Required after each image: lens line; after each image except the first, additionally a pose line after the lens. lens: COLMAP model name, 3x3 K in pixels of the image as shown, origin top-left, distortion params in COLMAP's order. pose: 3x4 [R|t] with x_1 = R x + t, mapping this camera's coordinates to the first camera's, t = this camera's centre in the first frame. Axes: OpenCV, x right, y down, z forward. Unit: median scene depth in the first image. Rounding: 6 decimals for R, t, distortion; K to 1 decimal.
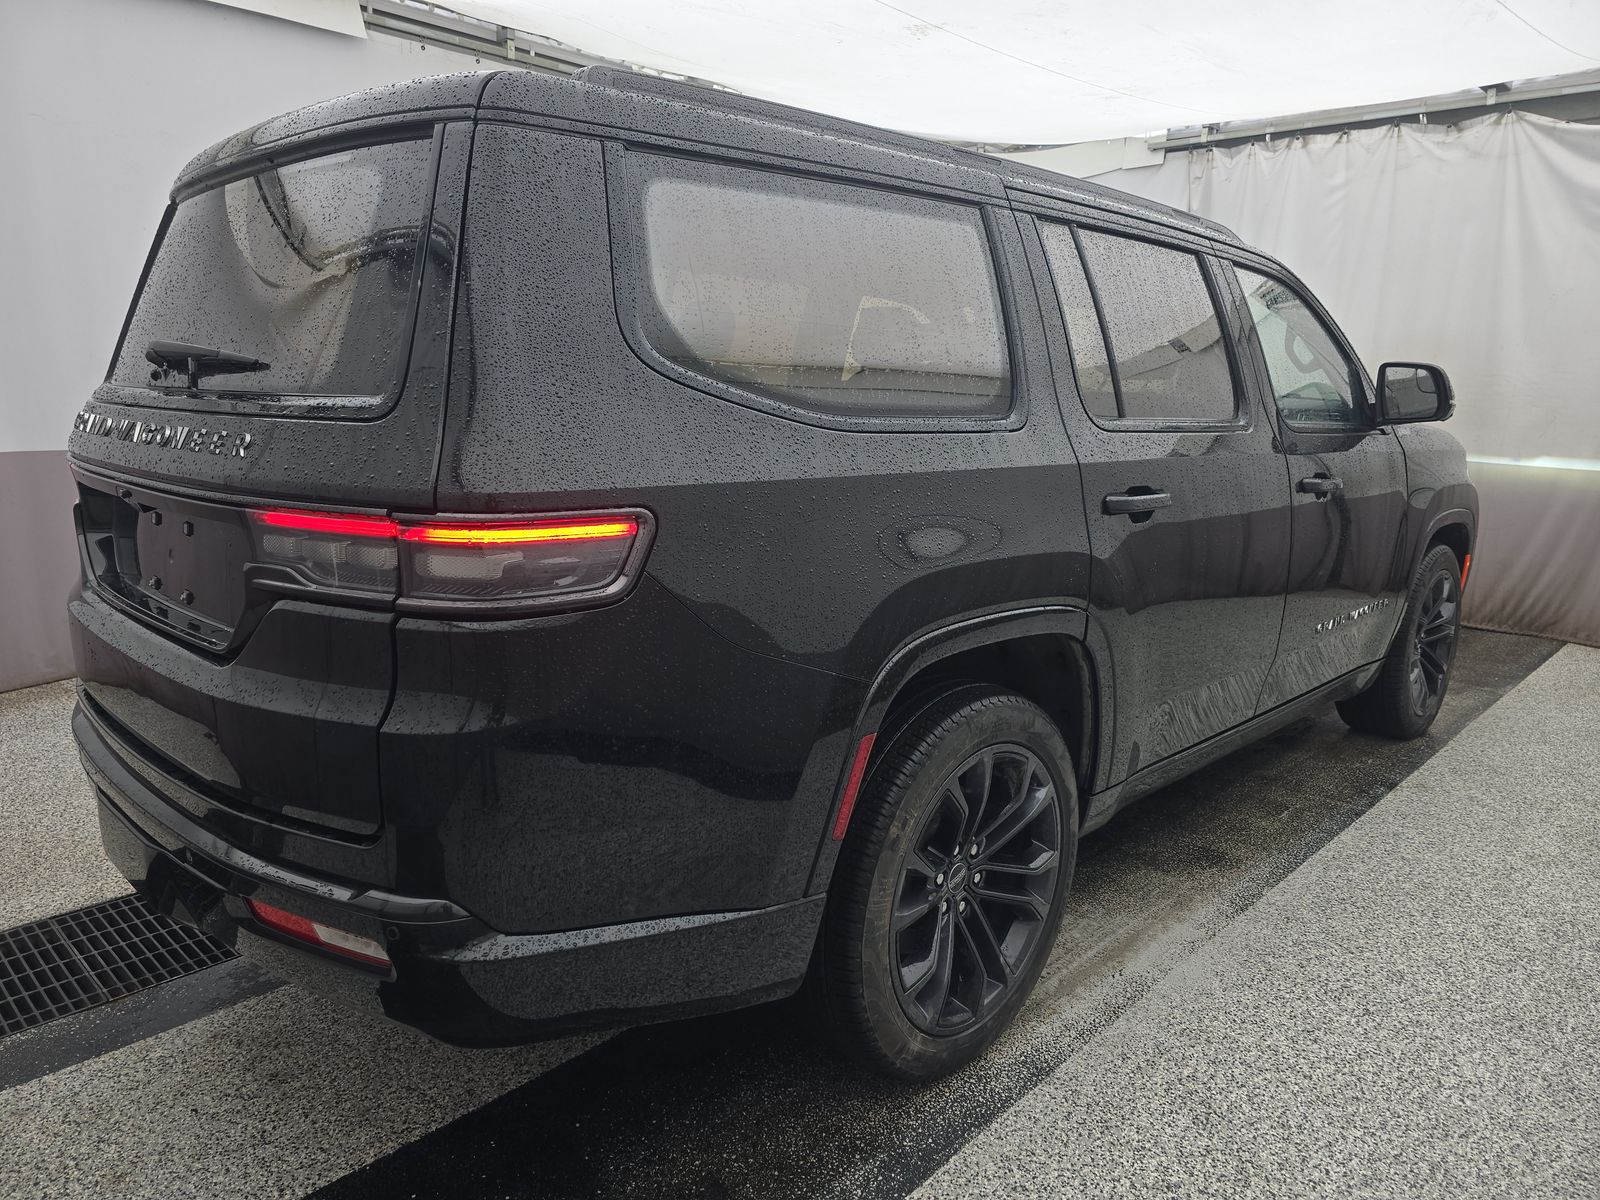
lens RADIAL K [[1093.2, 0, 793.2], [0, 1093.2, 599.1], [0, 0, 1]] dist [0.034322, -0.020547]
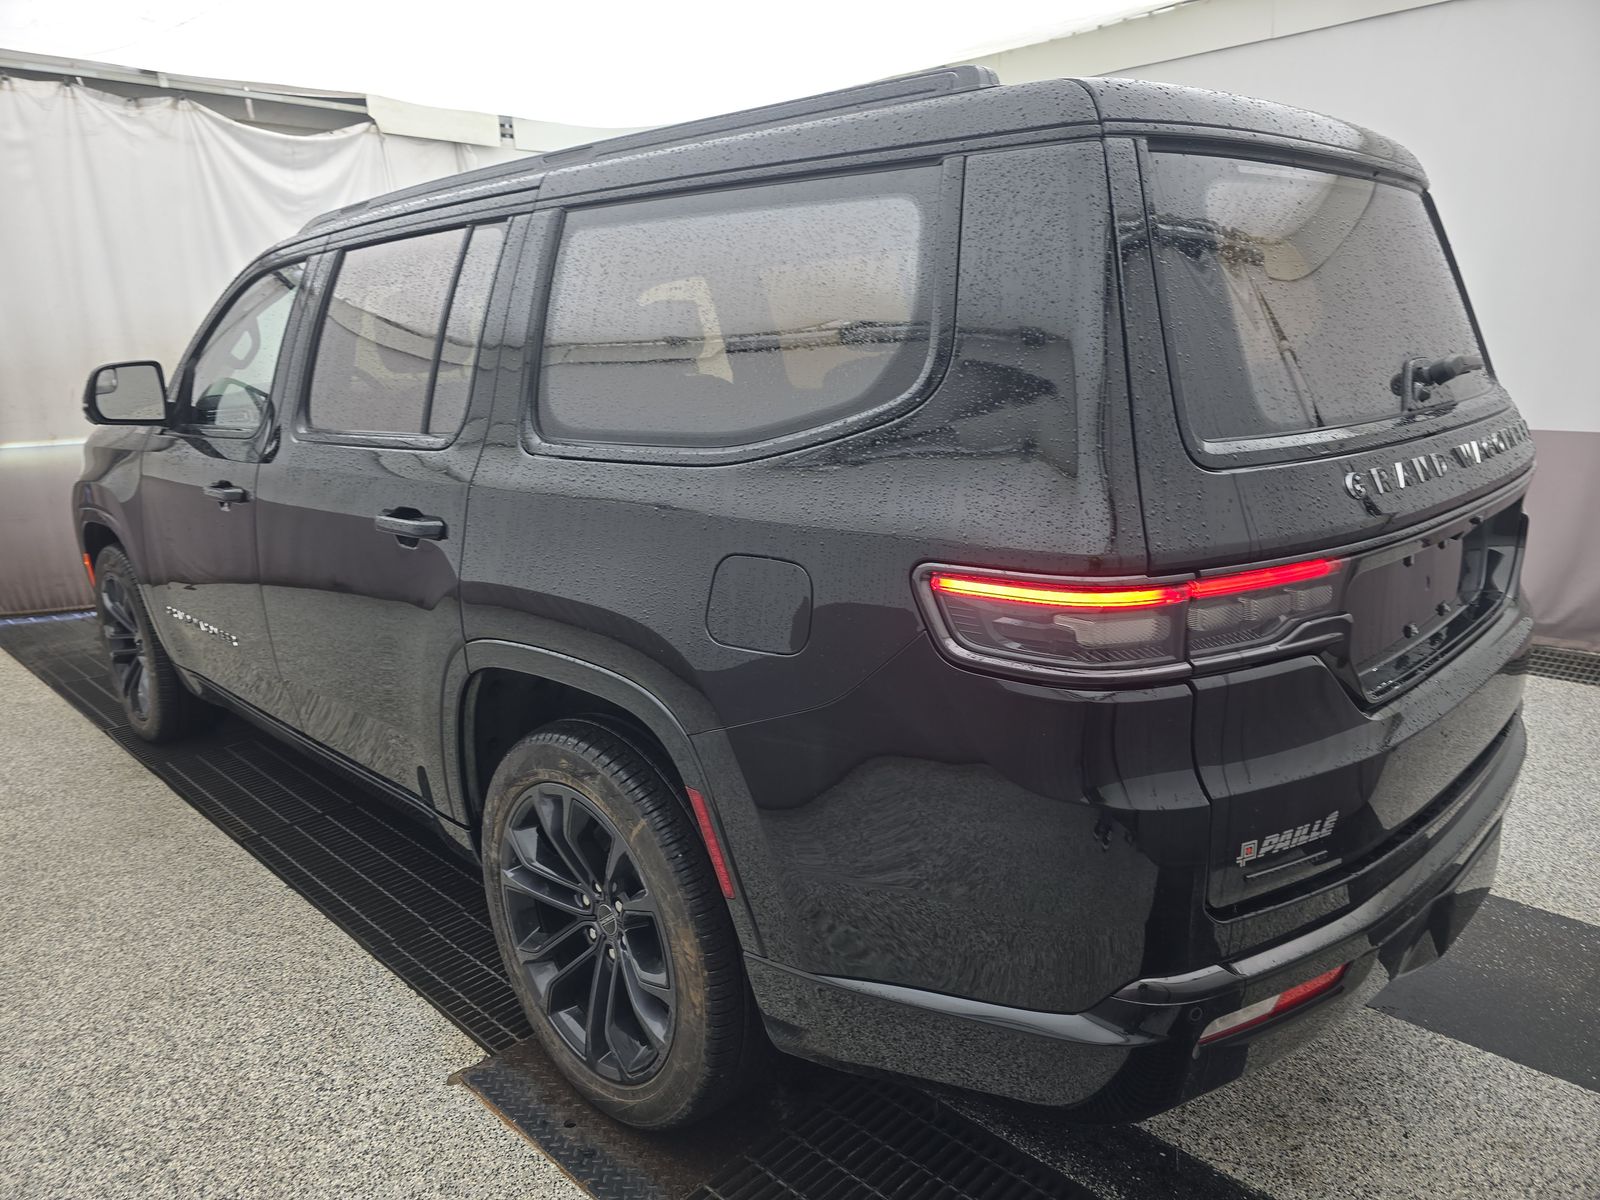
lens RADIAL K [[1093.2, 0, 793.2], [0, 1093.2, 599.1], [0, 0, 1]] dist [0.034322, -0.020547]
pose [[-0.003409, -0.263283, 0.964713, -0.497874], [0.233460, 0.937850, 0.256777, -0.134236], [-0.972360, 0.226098, 0.058269, 0.497784]]
